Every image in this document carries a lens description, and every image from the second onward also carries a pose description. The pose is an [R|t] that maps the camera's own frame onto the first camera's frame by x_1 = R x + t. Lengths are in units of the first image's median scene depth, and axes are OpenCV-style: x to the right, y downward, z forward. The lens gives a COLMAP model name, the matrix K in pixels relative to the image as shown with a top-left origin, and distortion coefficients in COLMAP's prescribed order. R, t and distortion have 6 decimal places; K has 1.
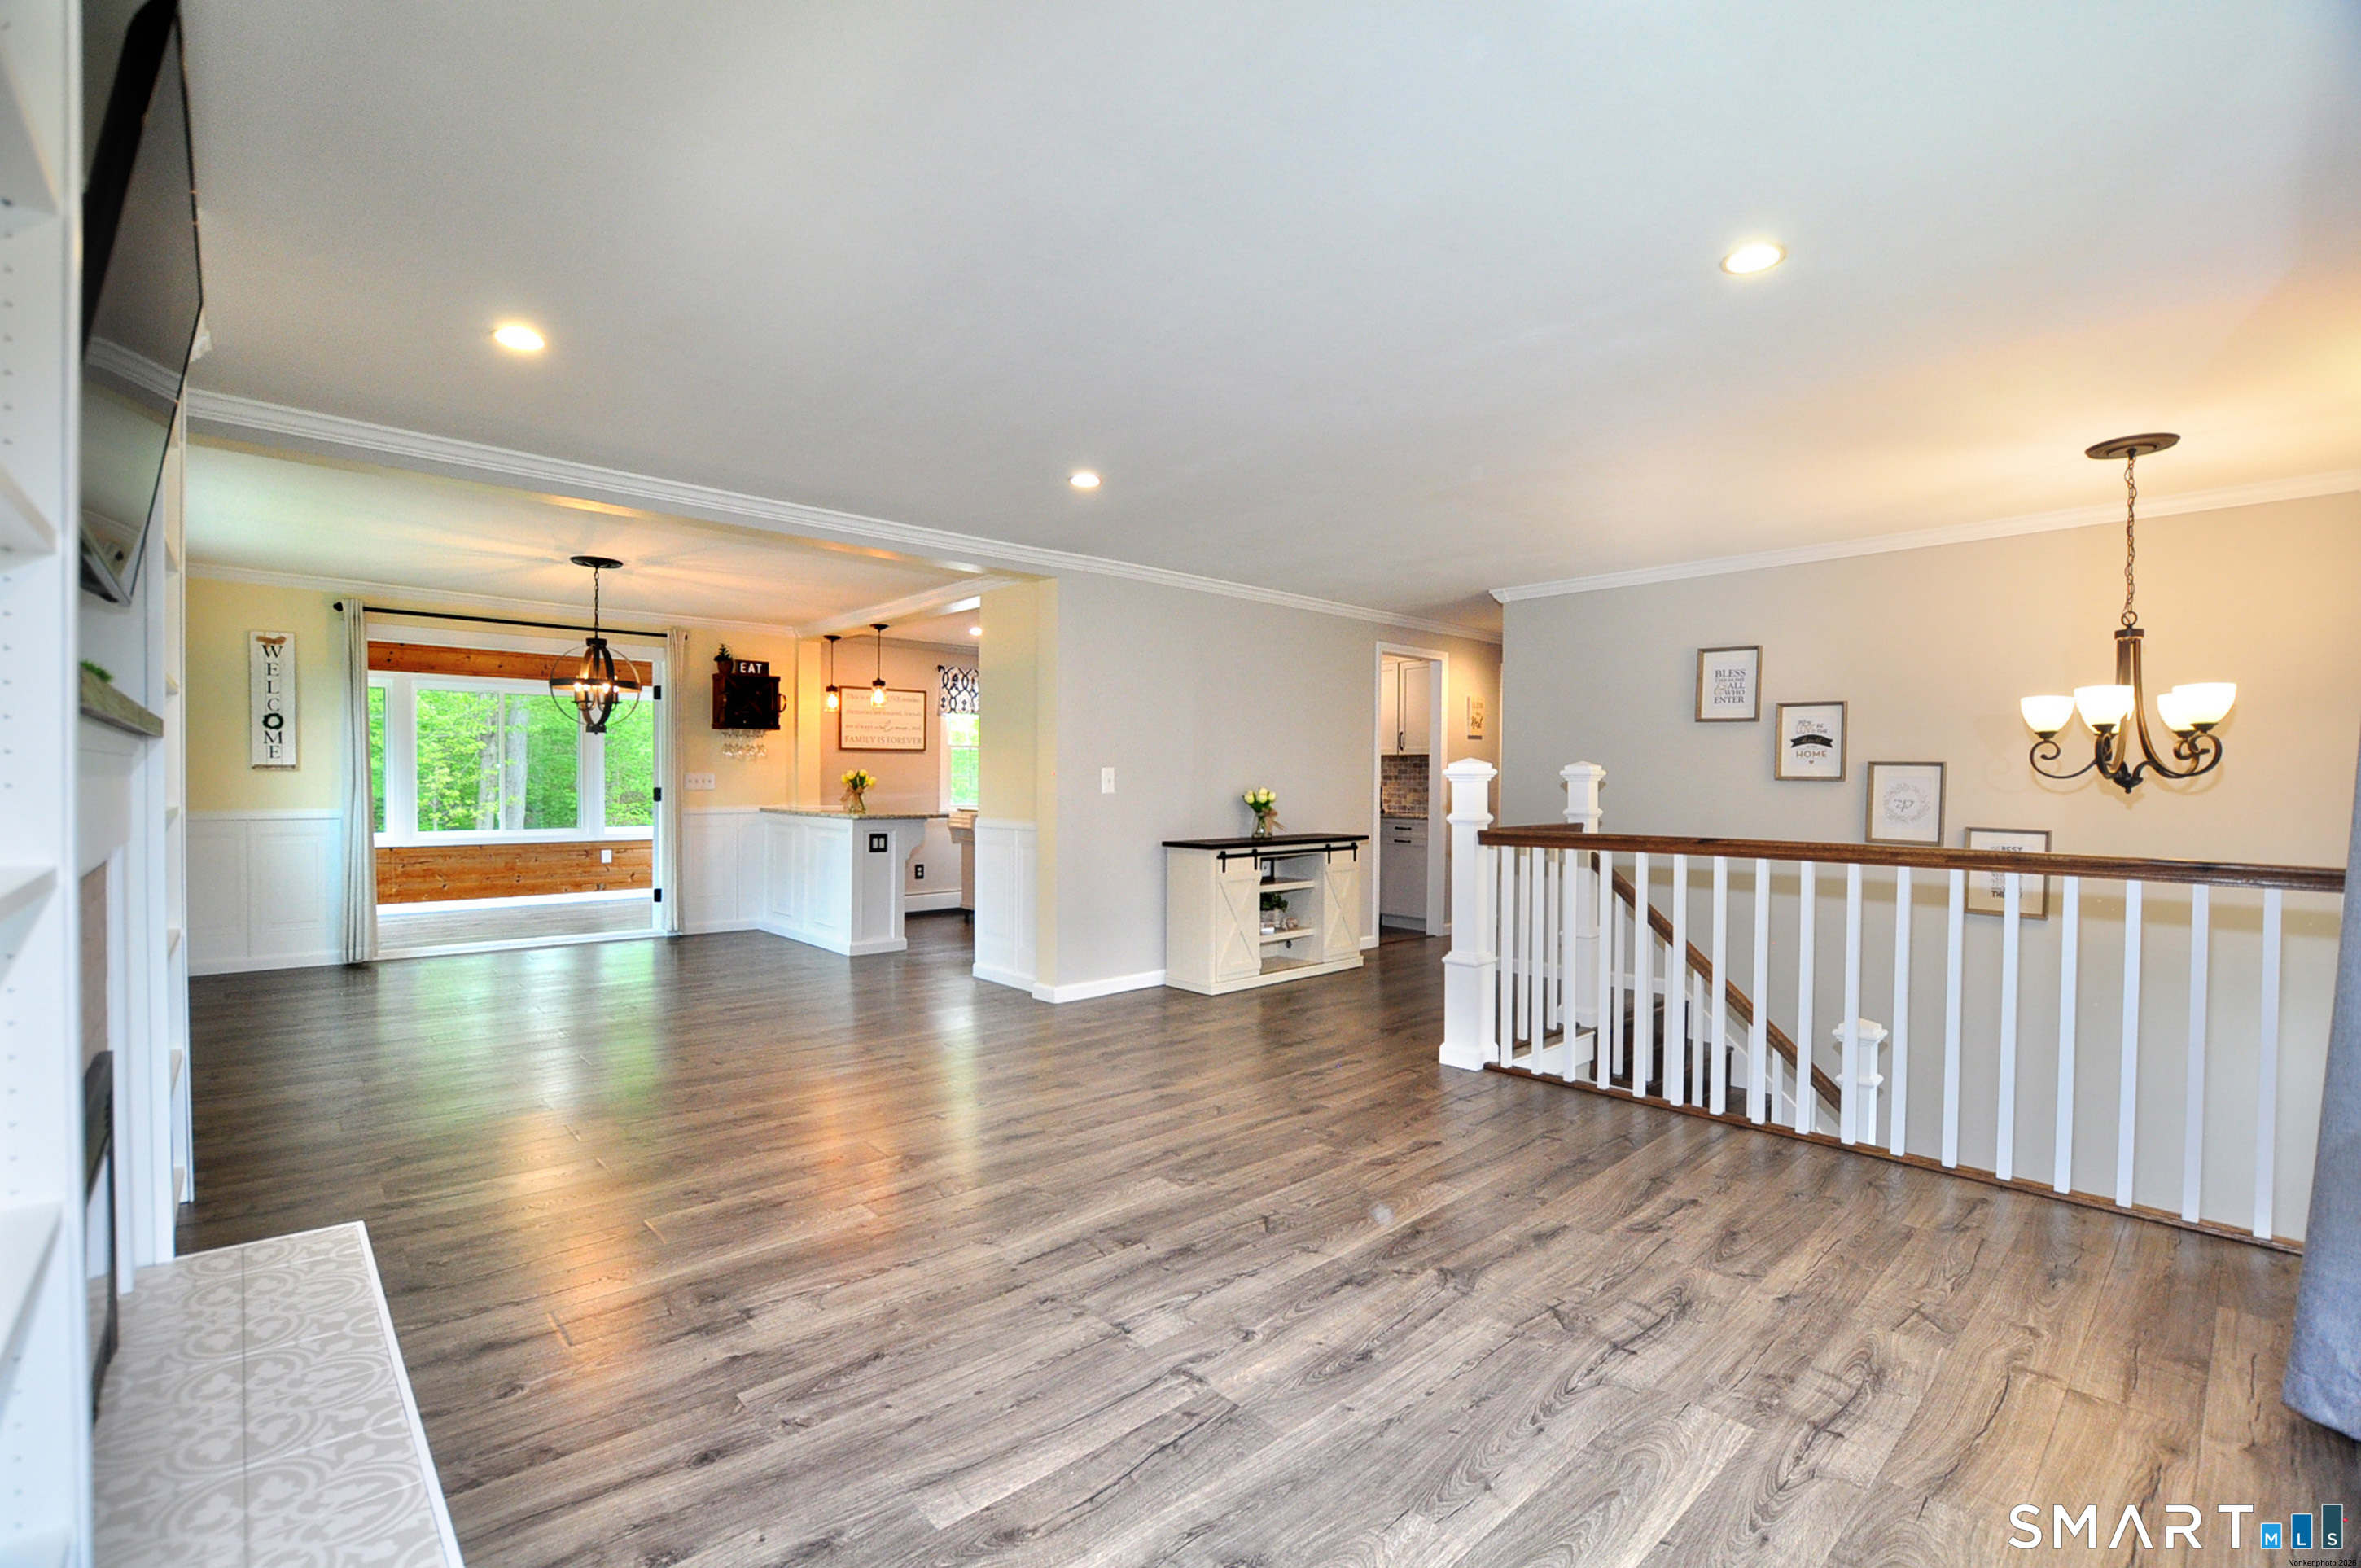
lens RADIAL K [[1020.4, 0, 1173.5], [0, 1020.4, 763.4], [0, 0, 1]] dist [-0.036594, -0.000089]
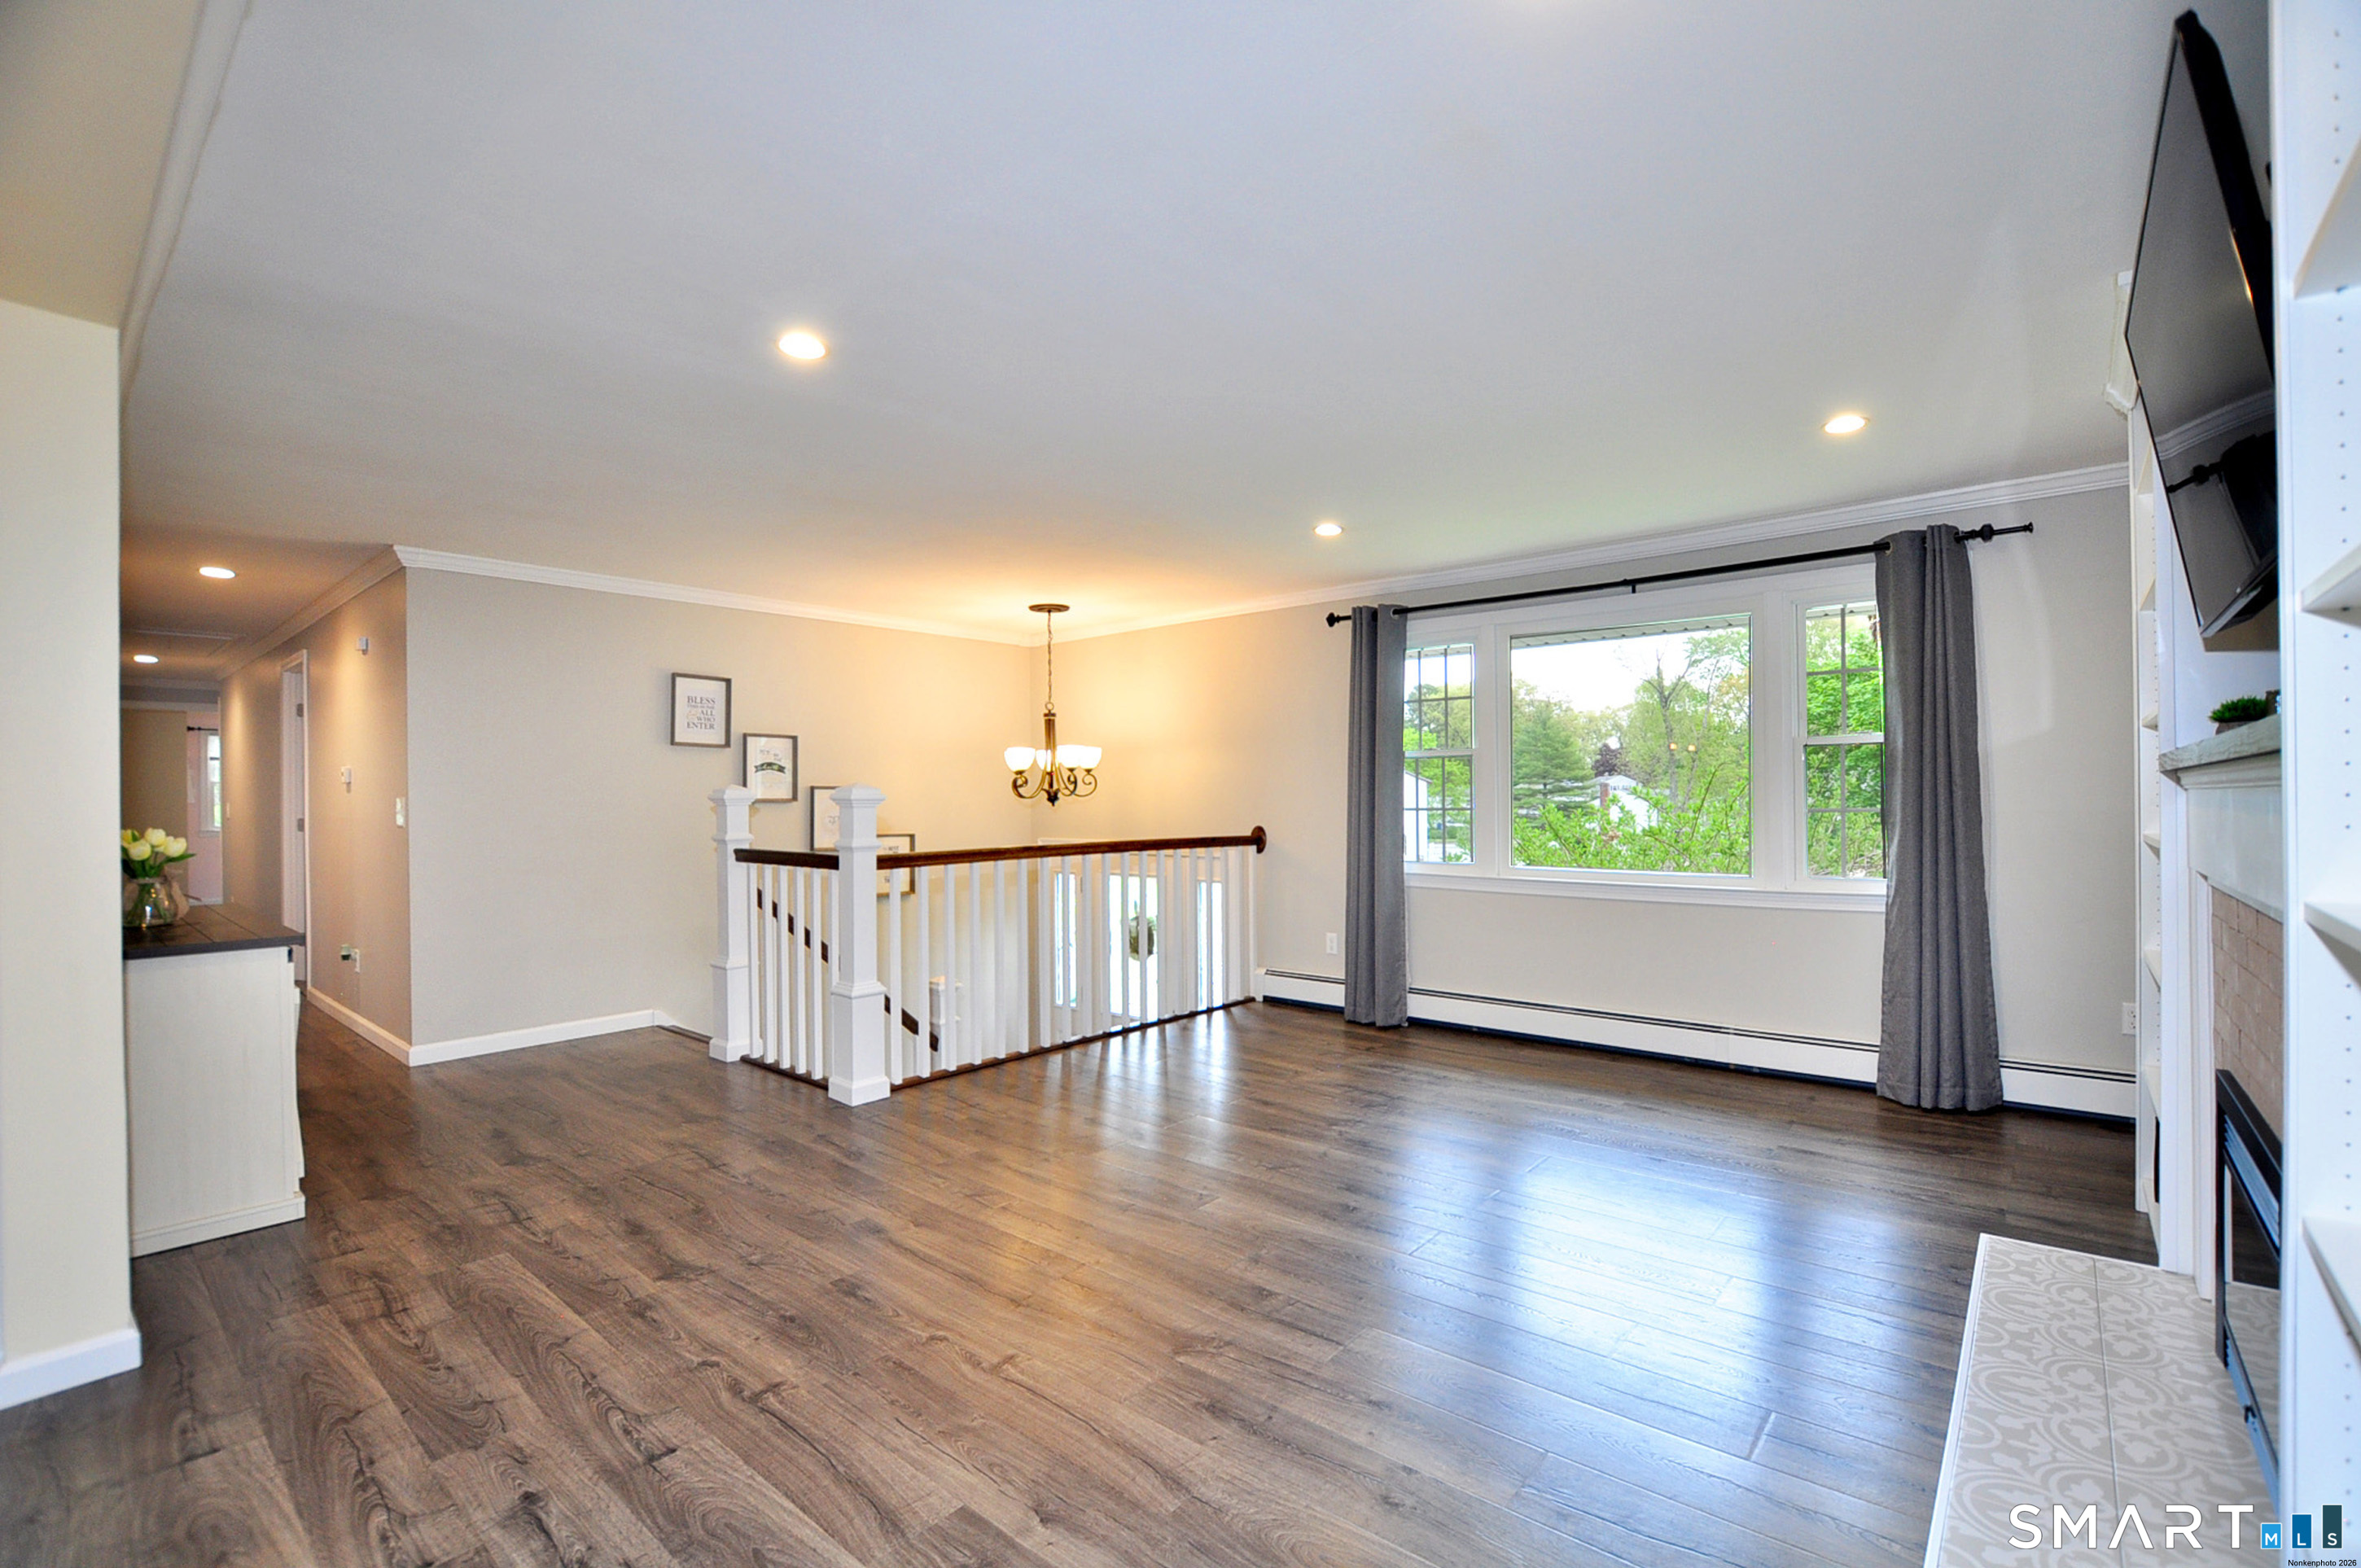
lens RADIAL K [[1048.3, 0, 1188.6], [0, 1048.3, 798.9], [0, 0, 1]] dist [-0.028185, 0.000632]
pose [[-0.119448, -0.008261, 0.992806, -0.699163], [-0.009594, 0.999928, 0.007166, 0.000235], [-0.992794, -0.008669, -0.119519, 0.773009]]
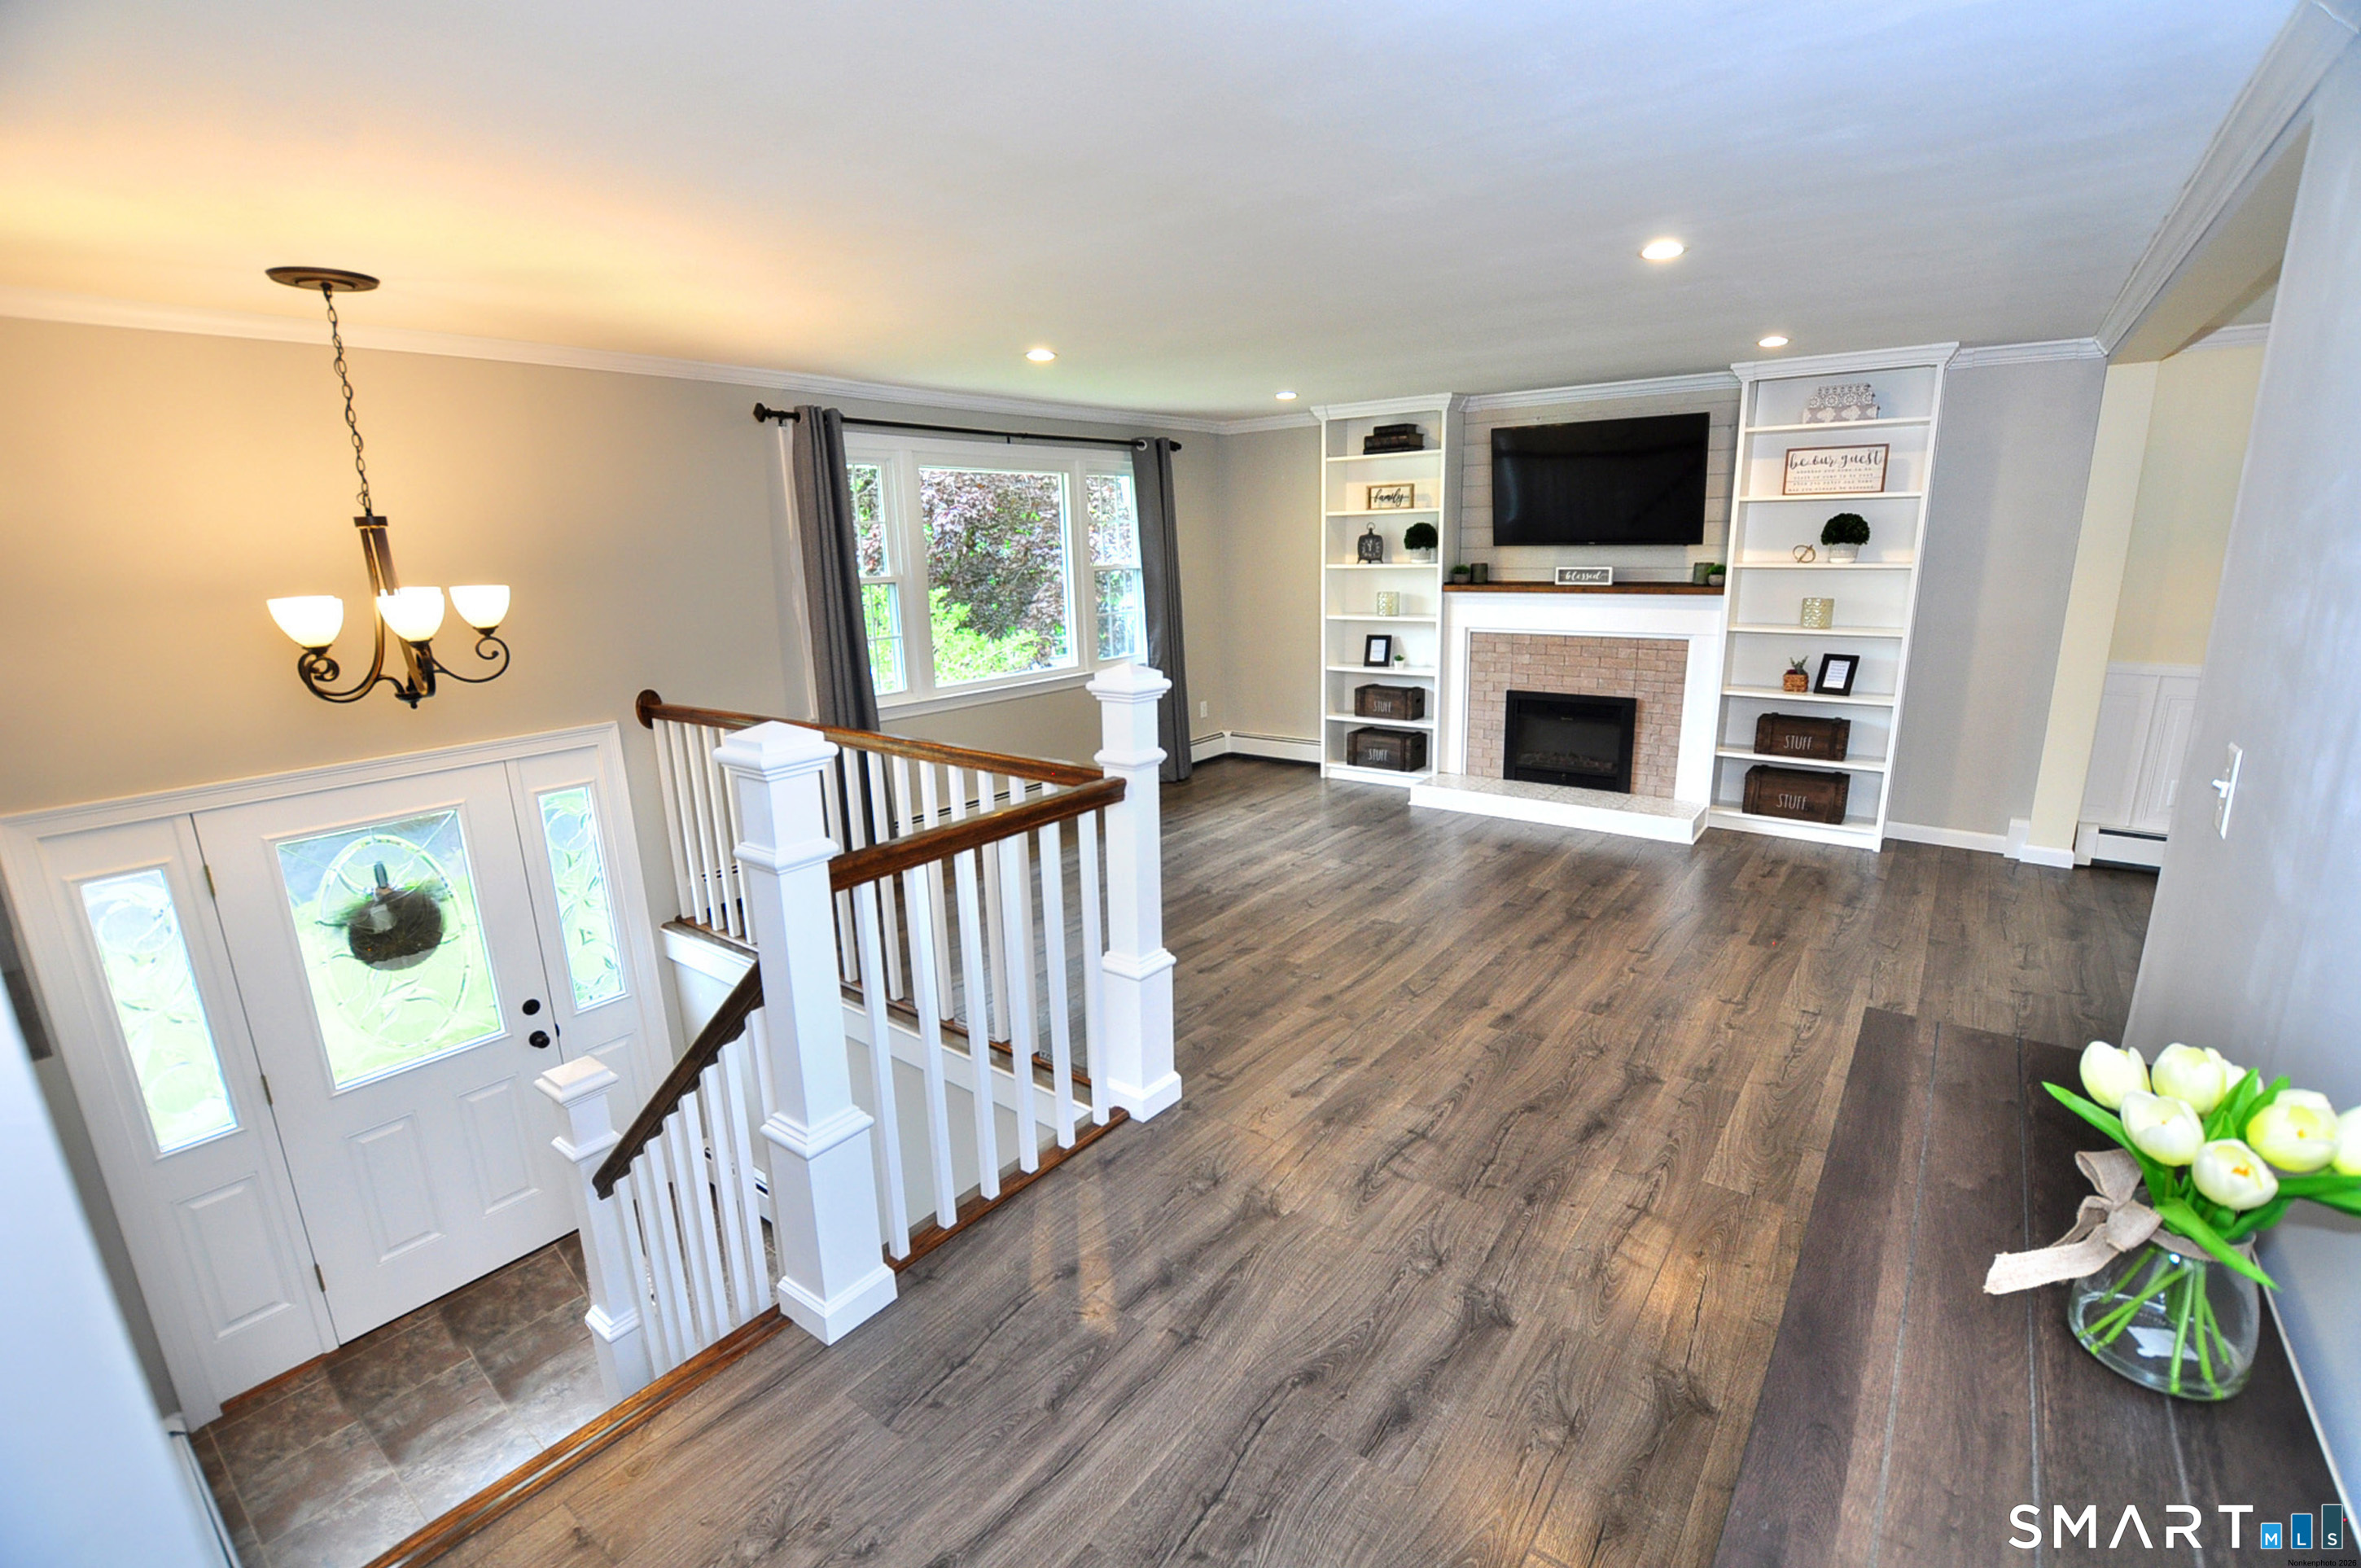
lens RADIAL K [[1059.3, 0, 1189.3], [0, 1059.3, 794.4], [0, 0, 1]] dist [-0.030191, 0.000185]
pose [[-0.981673, 0.060784, -0.180622, 0.359992], [0.019505, 0.974839, 0.222053, -0.069085], [0.189574, 0.214461, -0.958159, 1.583853]]
